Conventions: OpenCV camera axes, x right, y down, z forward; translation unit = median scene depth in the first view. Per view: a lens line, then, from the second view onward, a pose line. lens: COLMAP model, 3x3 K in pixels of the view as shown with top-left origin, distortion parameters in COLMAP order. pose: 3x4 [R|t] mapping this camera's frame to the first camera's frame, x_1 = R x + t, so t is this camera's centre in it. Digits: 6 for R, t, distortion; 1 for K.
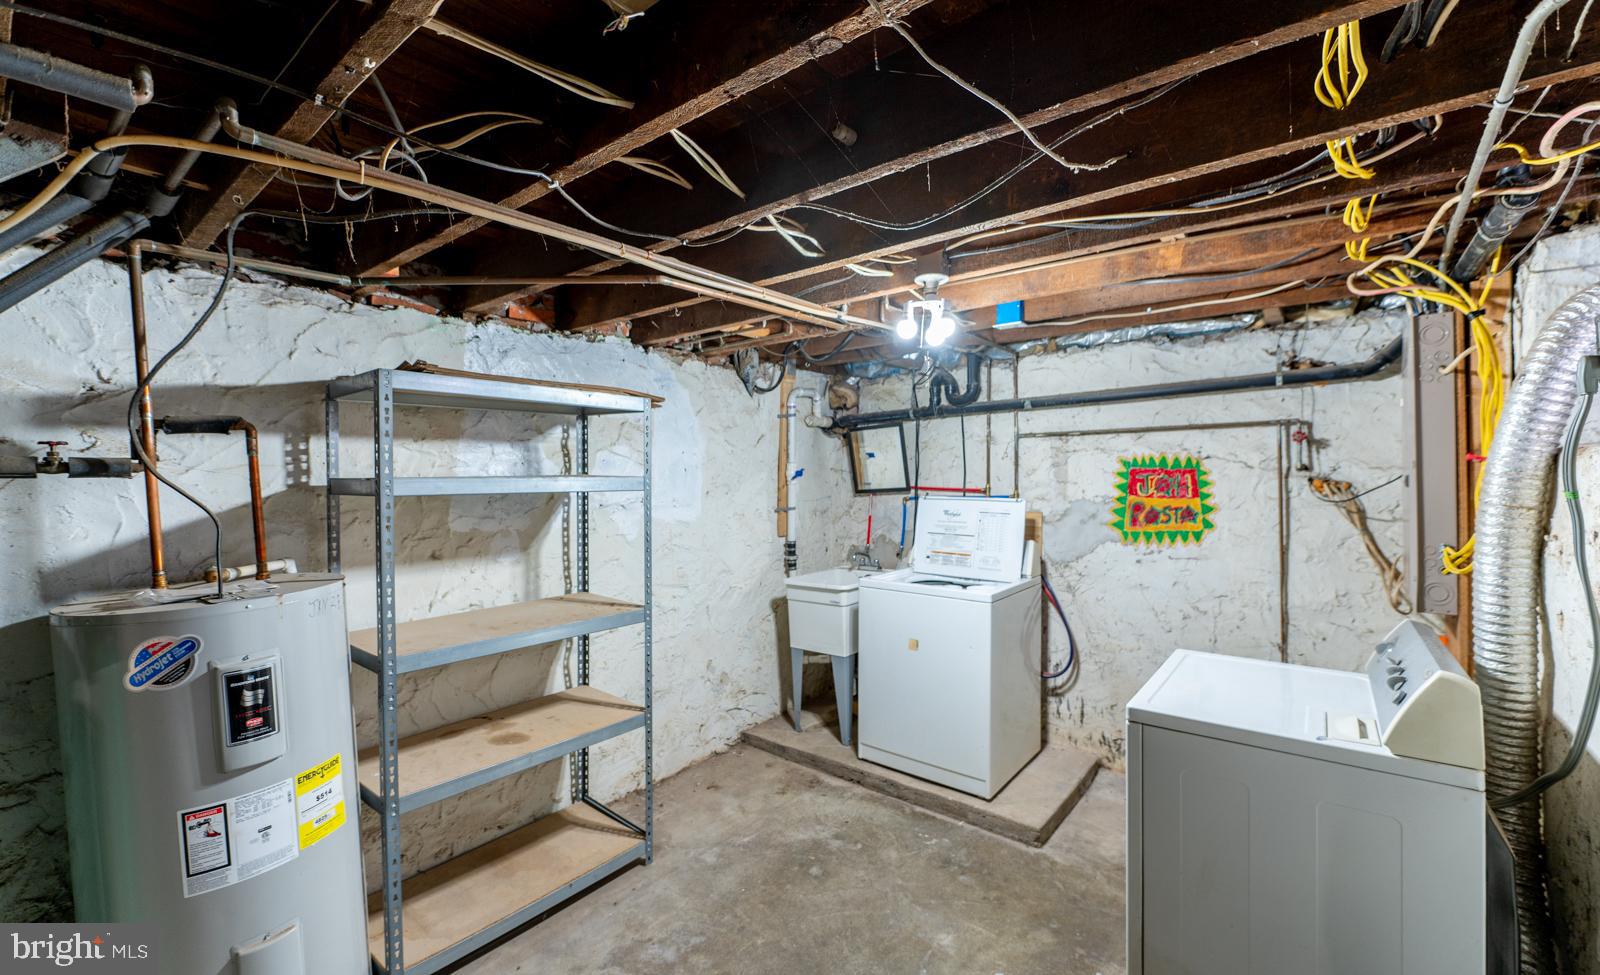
lens RADIAL K [[650.1, 0, 807.3], [0, 650.1, 481.4], [0, 0, 1]] dist [-0.006660, -0.001144]
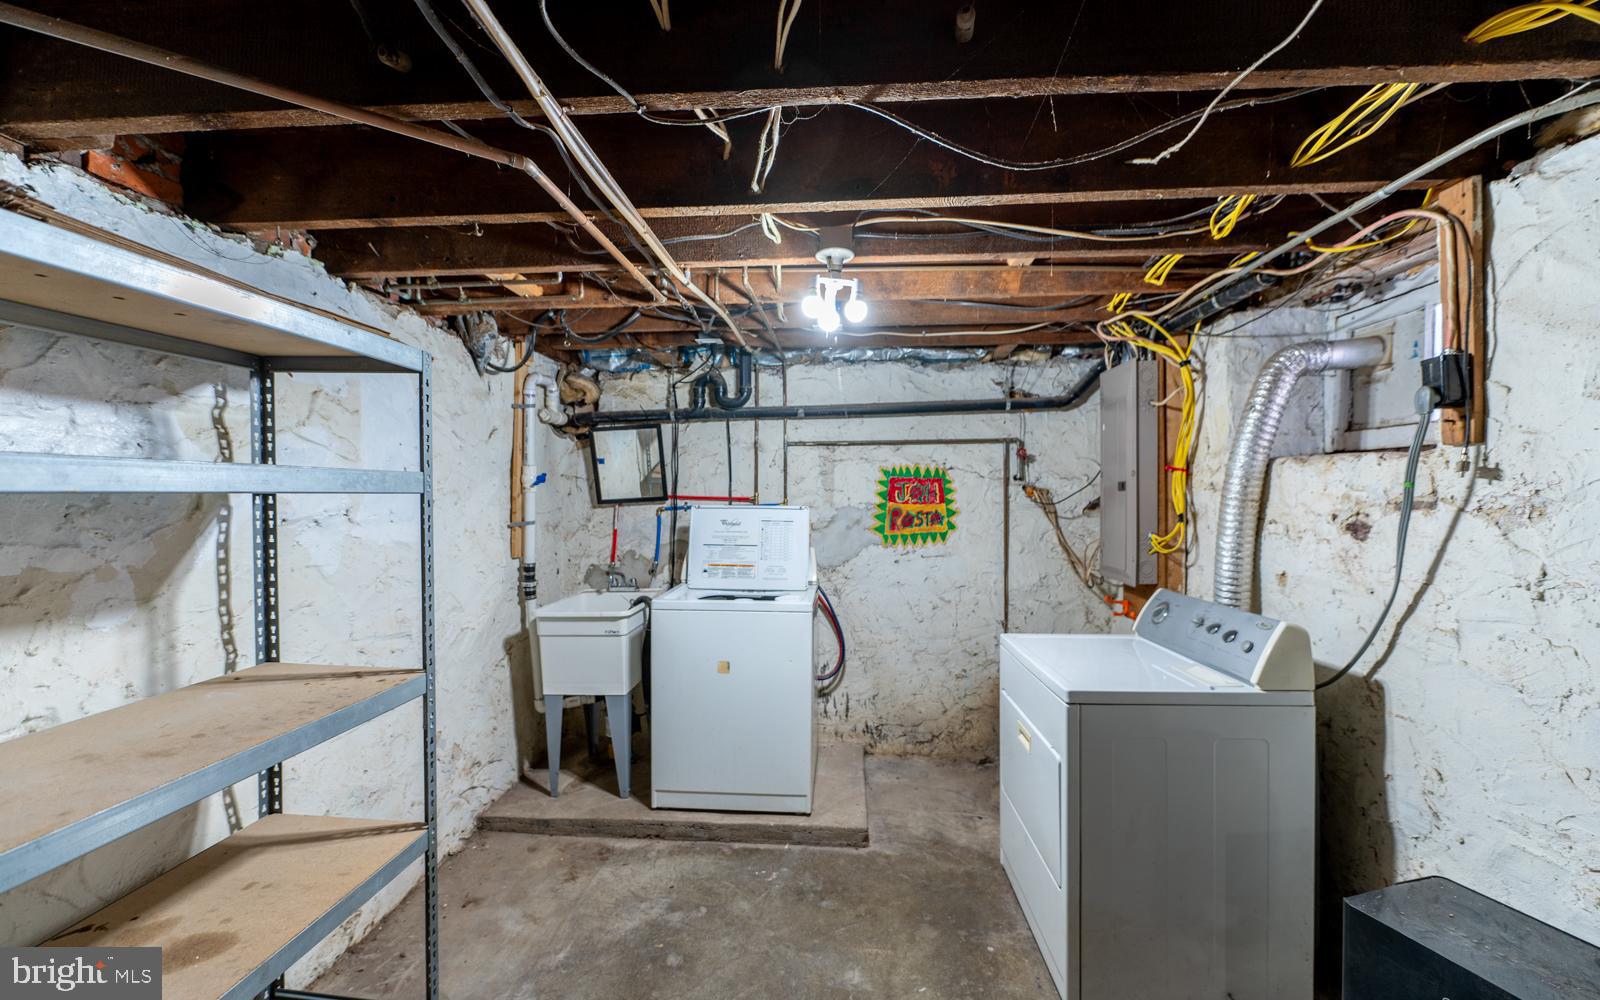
lens RADIAL K [[633.9, 0, 797.1], [0, 633.9, 510.7], [0, 0, 1]] dist [-0.004395, -0.001337]
pose [[0.823388, -0.012454, 0.567342, -0.234567], [0.002770, 0.999835, 0.017929, 0.016466], [-0.567472, -0.013191, 0.823287, 0.204181]]
